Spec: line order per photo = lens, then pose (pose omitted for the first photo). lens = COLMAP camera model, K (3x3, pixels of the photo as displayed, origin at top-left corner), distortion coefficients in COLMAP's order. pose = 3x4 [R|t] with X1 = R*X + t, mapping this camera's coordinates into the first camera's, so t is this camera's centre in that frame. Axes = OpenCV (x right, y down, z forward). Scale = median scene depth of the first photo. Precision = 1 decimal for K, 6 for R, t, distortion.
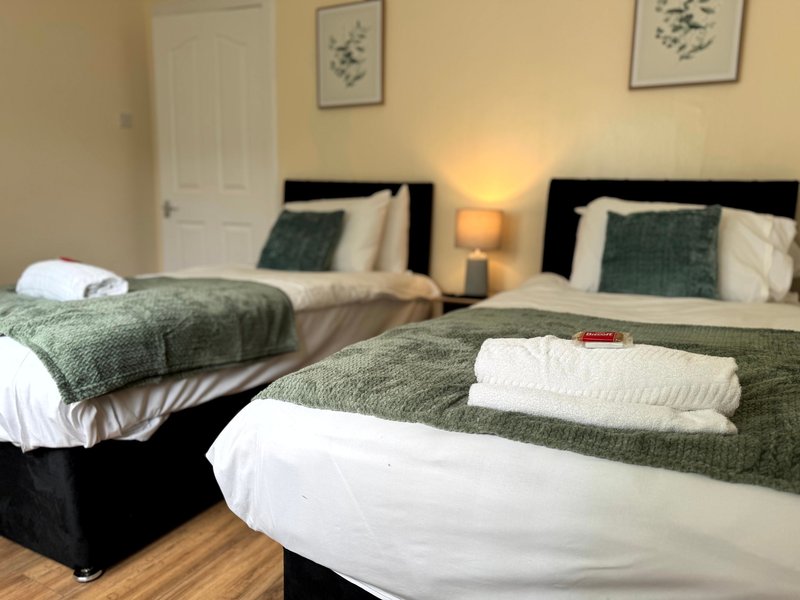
lens RADIAL K [[568.4, 0, 402.0], [0, 568.4, 299.8], [0, 0, 1]] dist [0.045011, -0.060850]
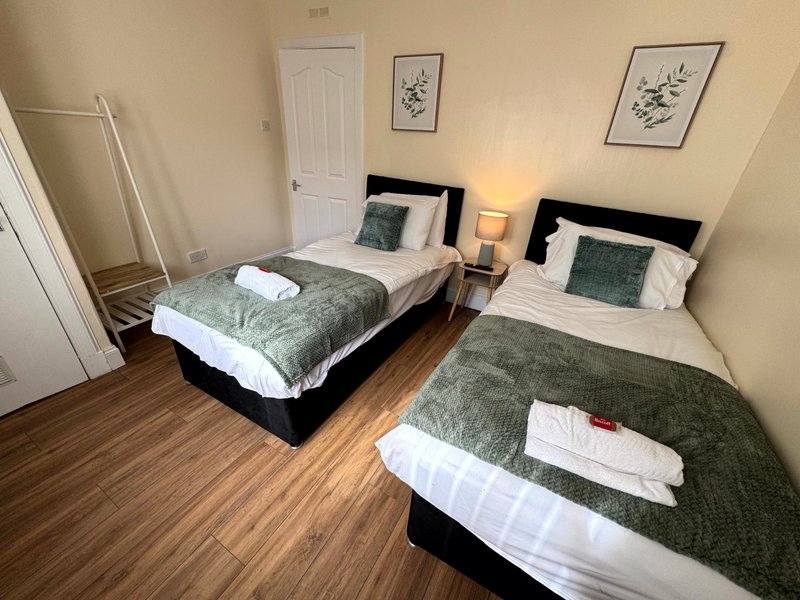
lens RADIAL K [[322.4, 0, 402.2], [0, 322.4, 300.8], [0, 0, 1]] dist [-0.005322, 0.000698]
pose [[0.998486, 0.050908, -0.020858, -0.104718], [-0.042319, 0.952976, 0.300076, -0.213915], [0.035153, -0.298739, 0.953687, 0.047432]]
